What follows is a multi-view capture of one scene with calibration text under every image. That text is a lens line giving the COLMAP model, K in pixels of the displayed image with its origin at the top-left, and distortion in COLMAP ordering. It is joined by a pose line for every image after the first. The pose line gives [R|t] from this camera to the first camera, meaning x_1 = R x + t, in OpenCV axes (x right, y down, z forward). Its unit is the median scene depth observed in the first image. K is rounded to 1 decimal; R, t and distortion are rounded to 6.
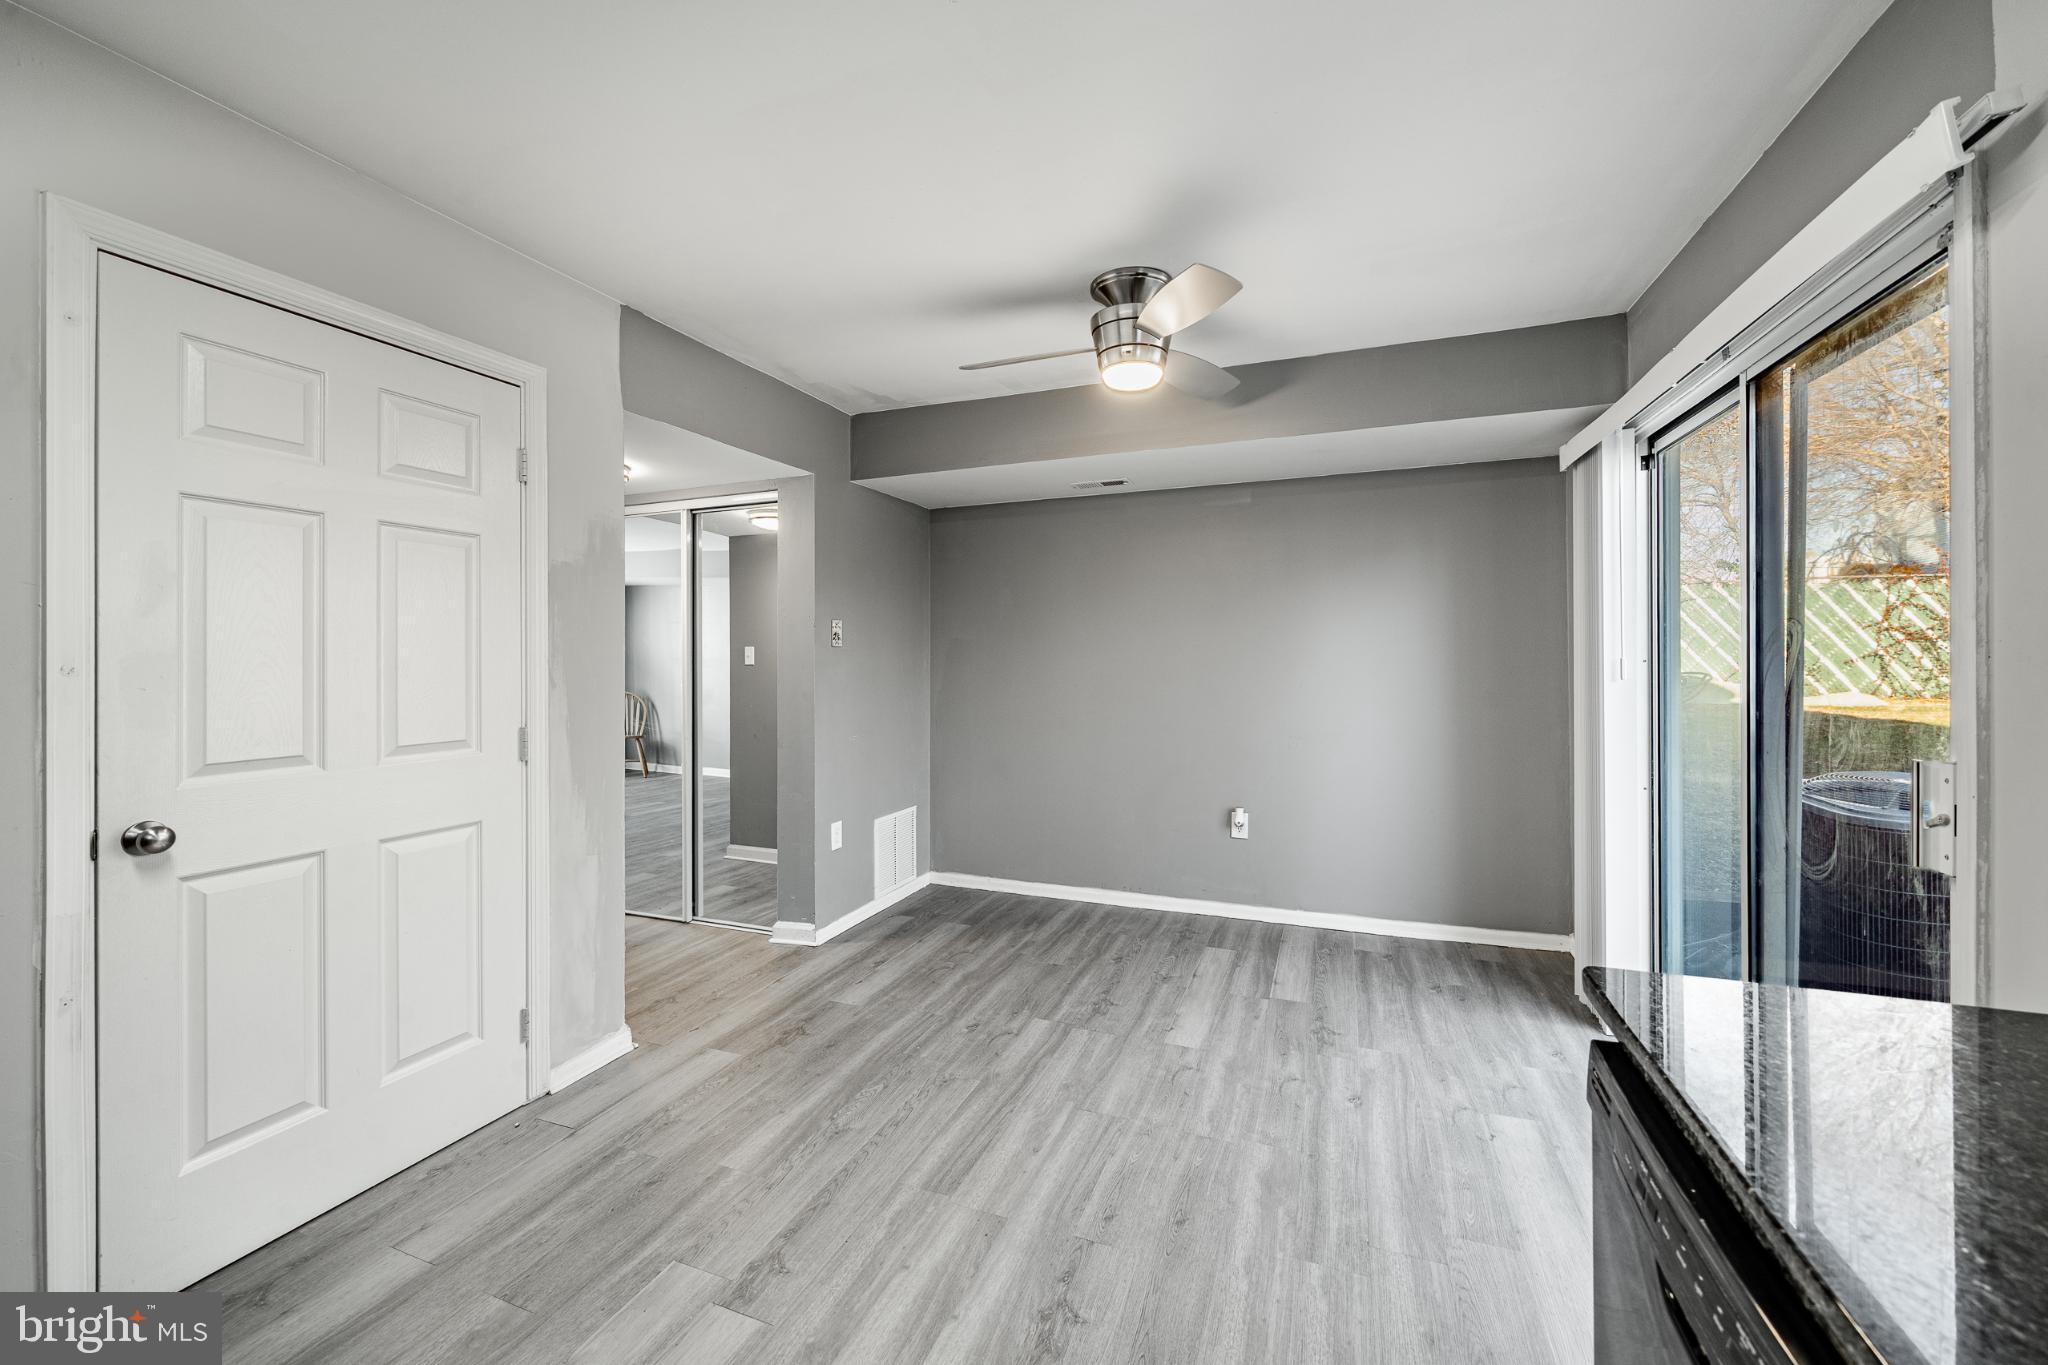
lens RADIAL K [[777.1, 0, 1047.6], [0, 777.1, 654.9], [0, 0, 1]] dist [-0.002491, -0.000368]
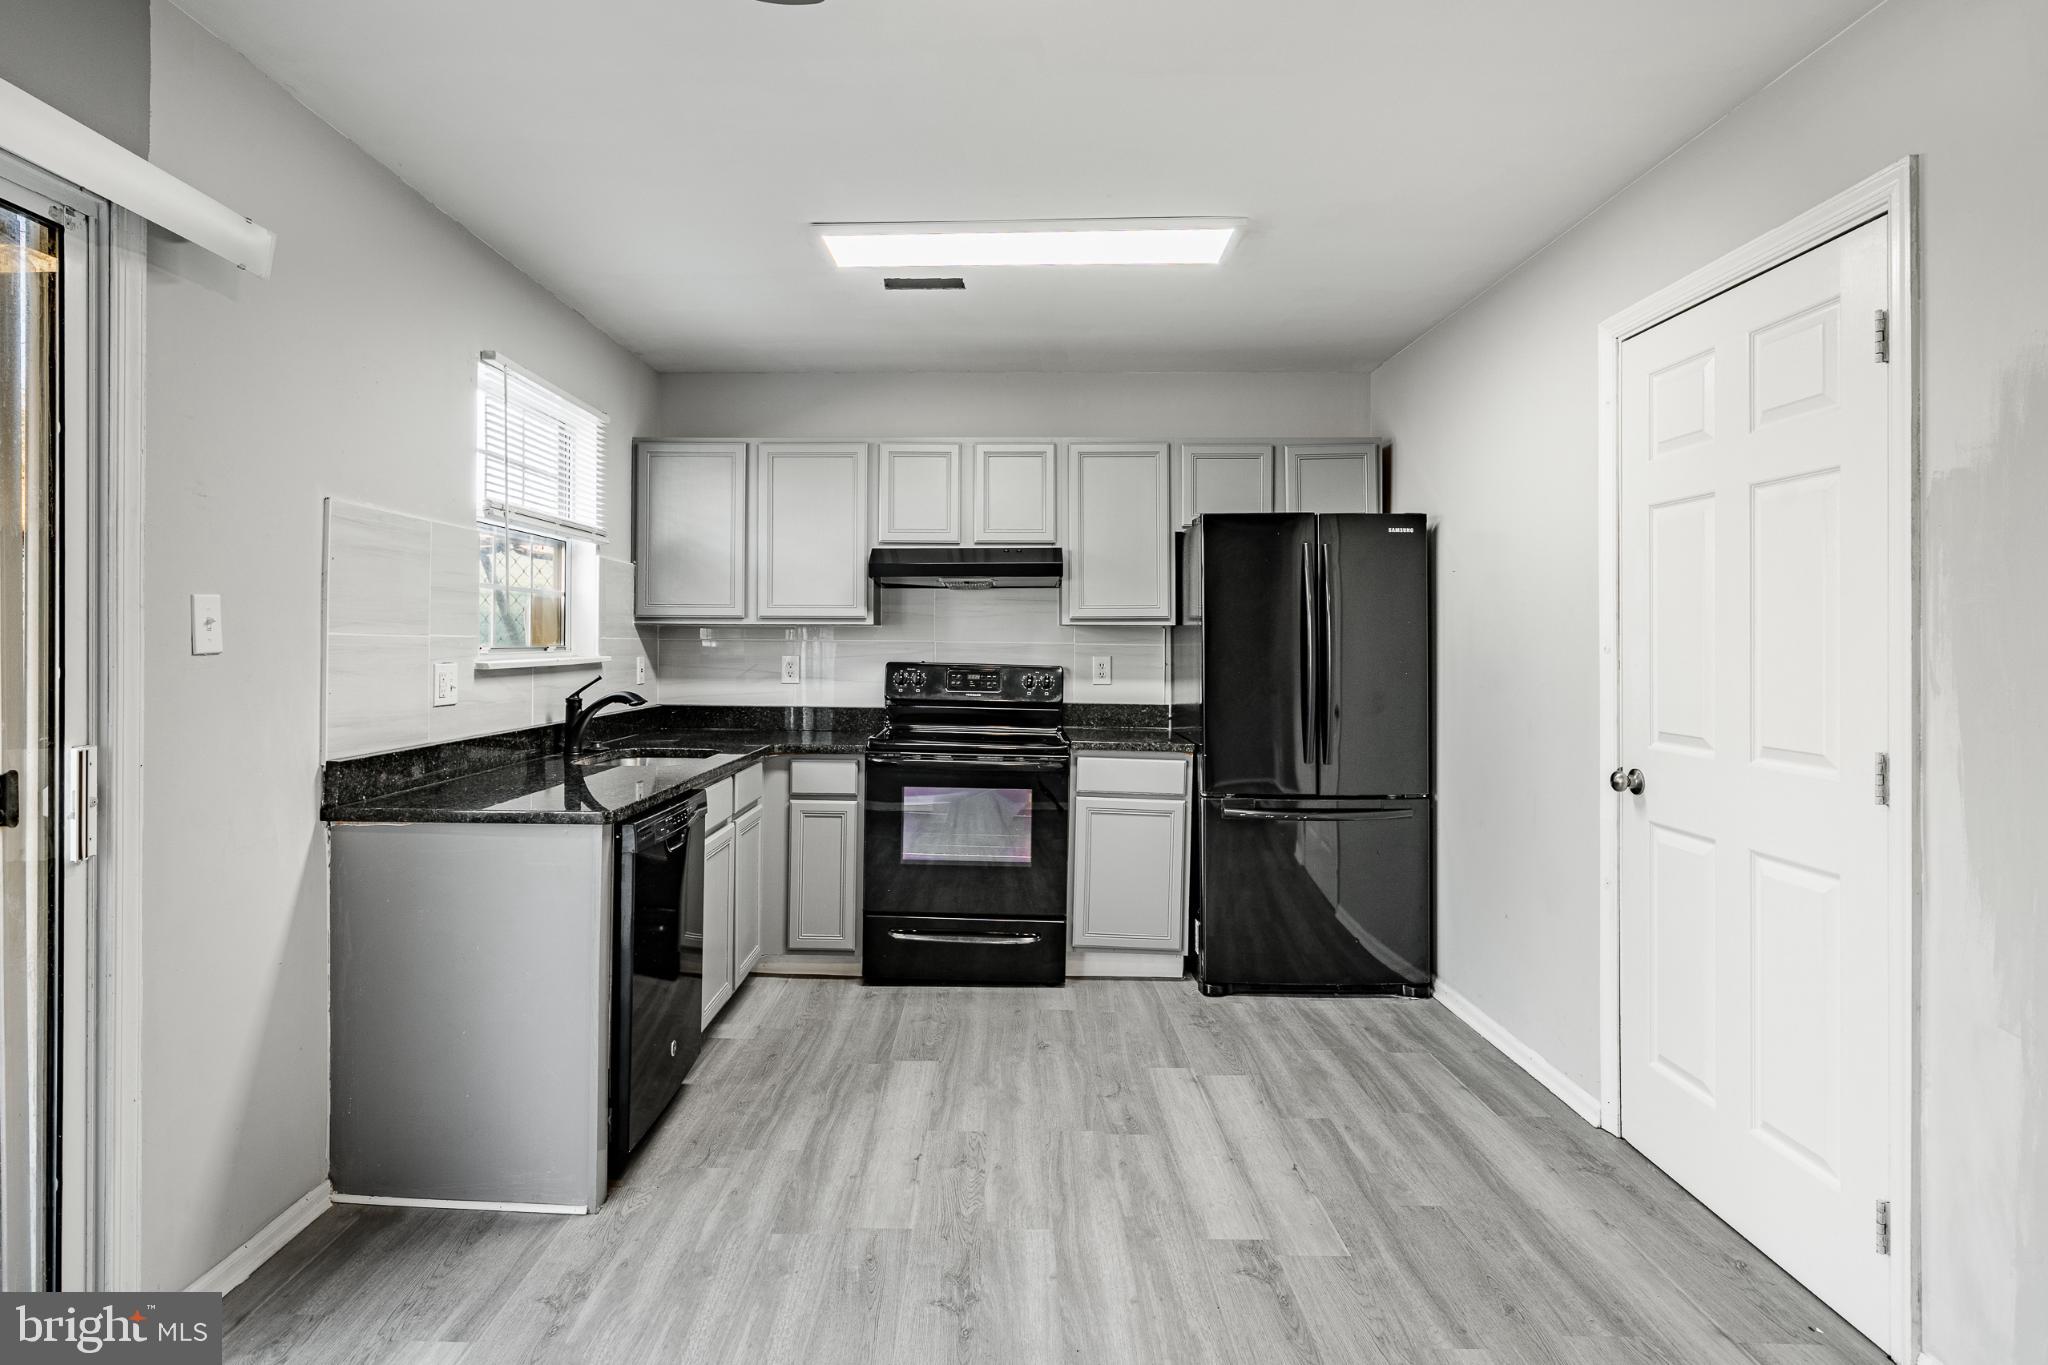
lens RADIAL K [[1056.5, 0, 981.0], [0, 1056.5, 616.2], [0, 0, 1]] dist [0.001263, 0.000571]
pose [[-0.943665, -0.005599, -0.330855, 0.266269], [0.002470, 0.999710, -0.023962, 0.001924], [0.330893, -0.023429, -0.943377, 1.391327]]
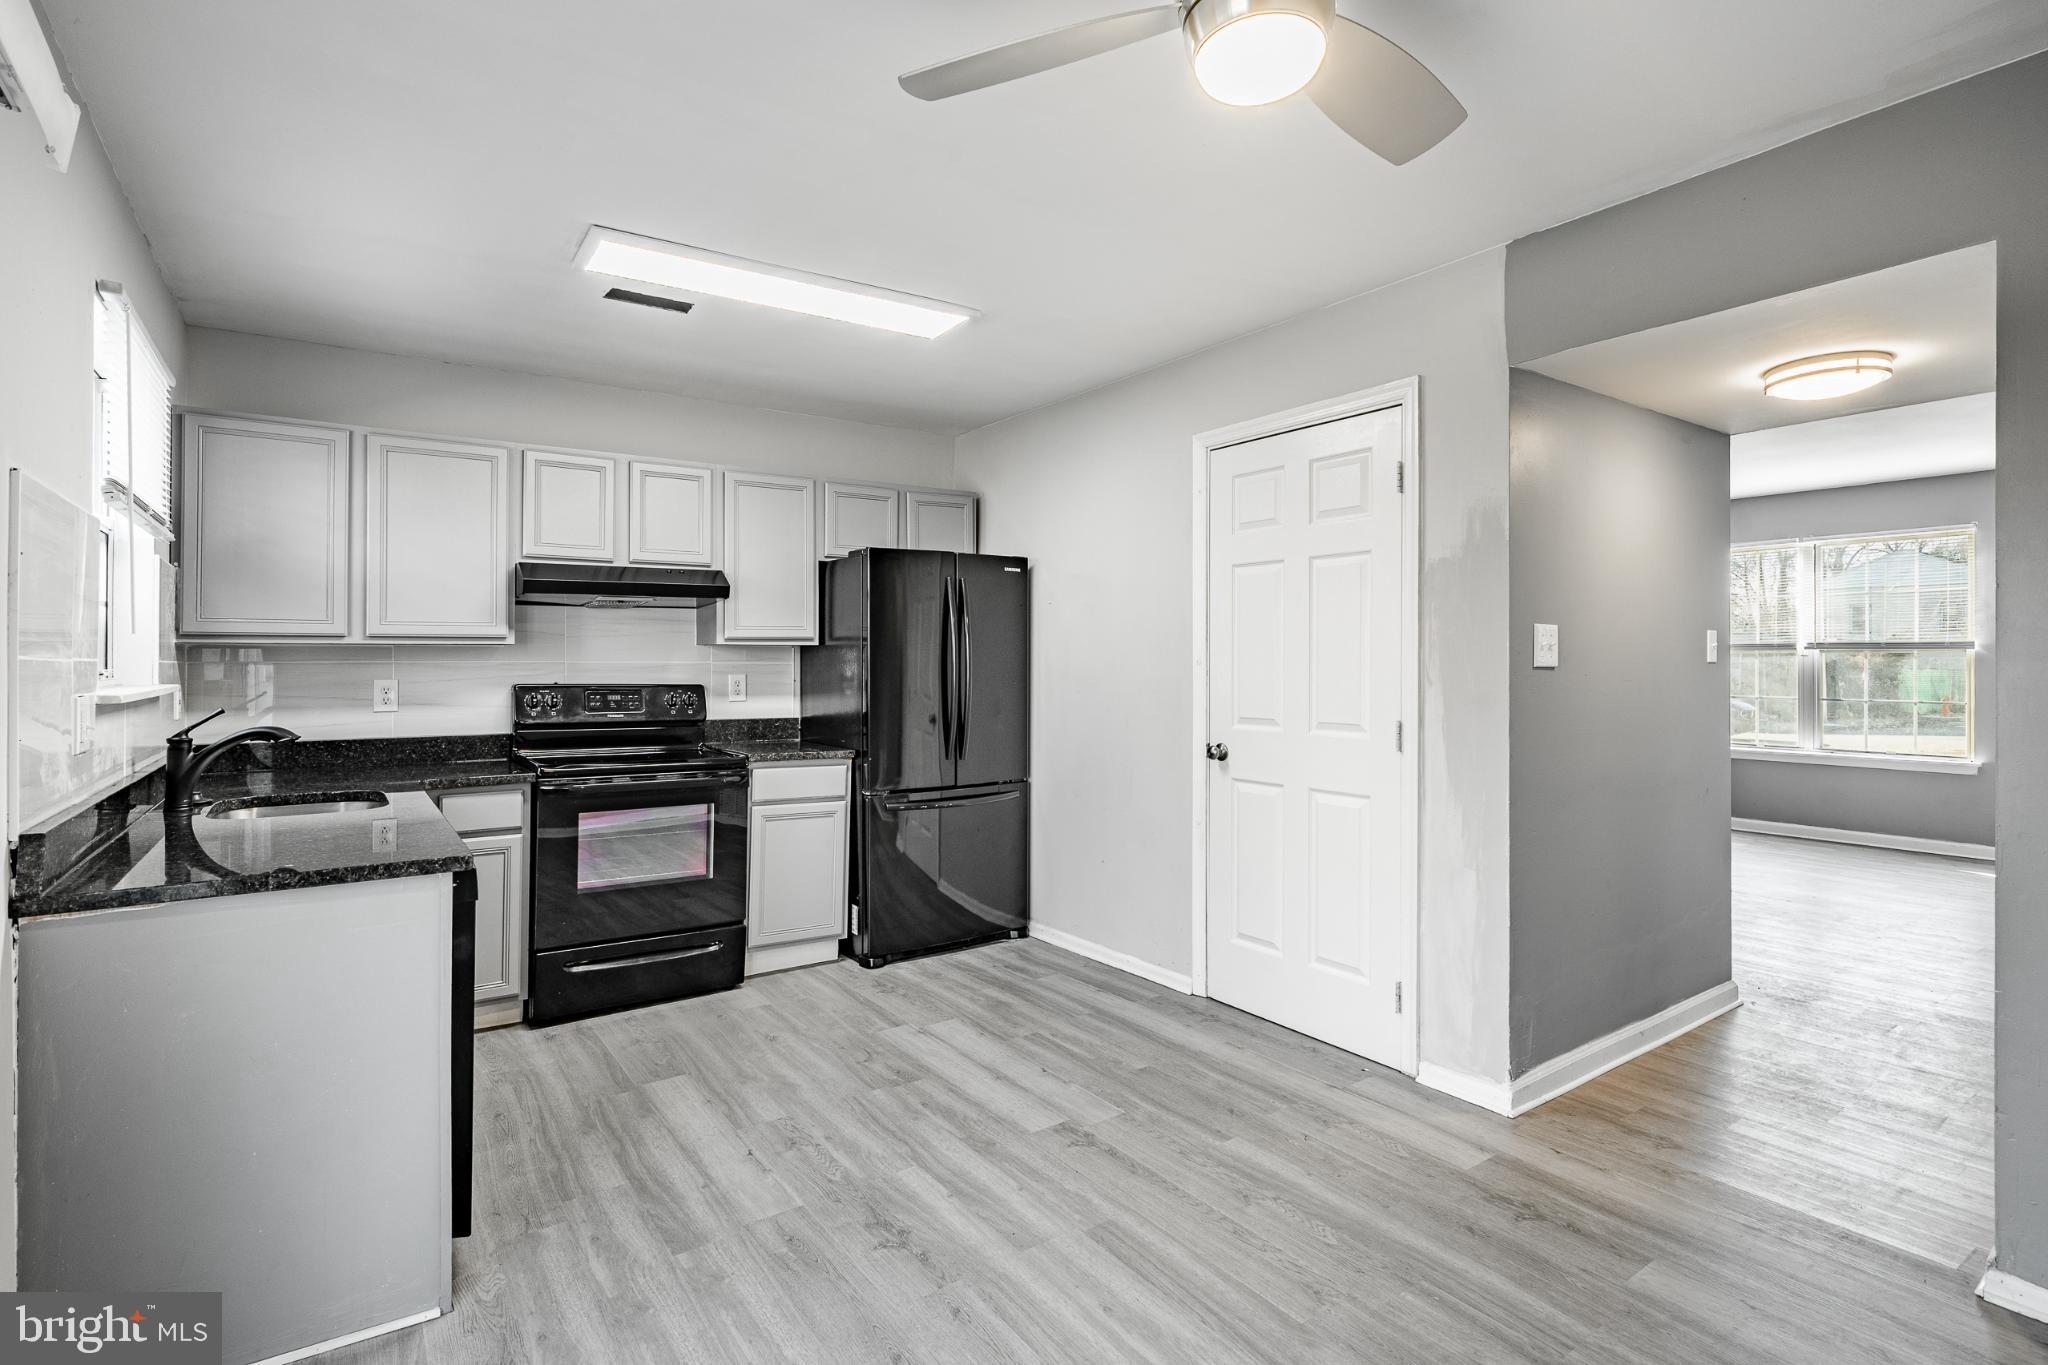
lens RADIAL K [[1005.6, 0, 1029.4], [0, 1005.6, 640.0], [0, 0, 1]] dist [0.002810, 0.001265]
pose [[-0.562981, -0.006772, -0.826442, 0.680755], [0.009728, 0.999843, -0.014819, -0.002103], [0.826413, -0.016383, -0.562826, 1.208626]]
